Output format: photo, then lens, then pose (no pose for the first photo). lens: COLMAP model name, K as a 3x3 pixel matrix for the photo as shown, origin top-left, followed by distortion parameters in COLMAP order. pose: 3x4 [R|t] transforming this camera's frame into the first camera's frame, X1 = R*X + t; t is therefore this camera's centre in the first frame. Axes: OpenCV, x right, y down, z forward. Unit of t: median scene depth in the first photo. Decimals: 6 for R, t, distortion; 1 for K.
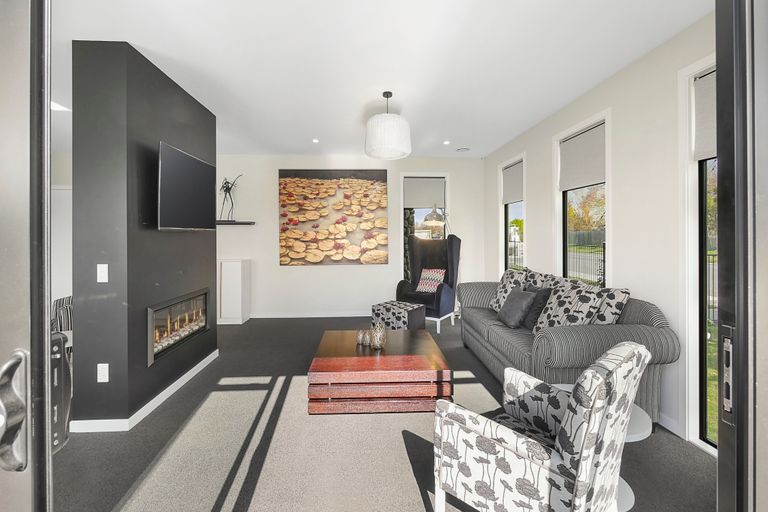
lens RADIAL K [[336.3, 0, 381.6], [0, 336.3, 248.9], [0, 0, 1]] dist [-0.001041, -0.000029]
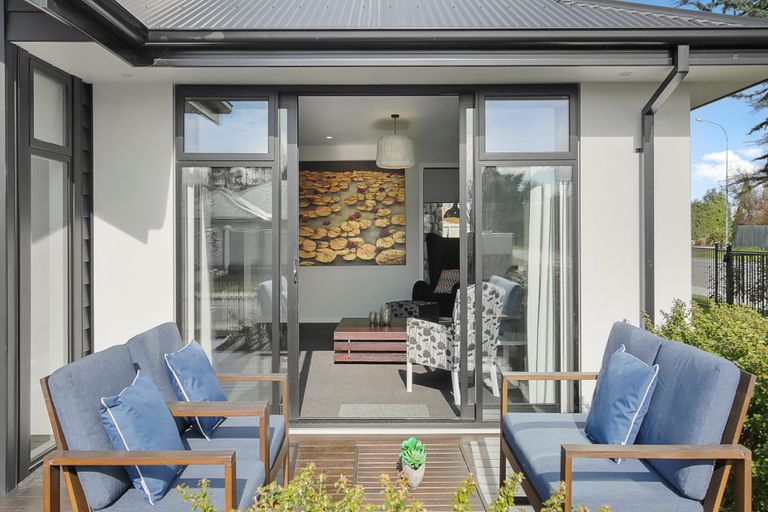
lens RADIAL K [[662.1, 0, 385.2], [0, 662.1, 256.7], [0, 0, 1]] dist [0.002280, 0.000090]
pose [[0.998036, 0.000414, -0.062636, 0.084229], [-0.000569, 0.999997, -0.002447, 0.030543], [0.062635, 0.002478, 0.998033, -0.876556]]
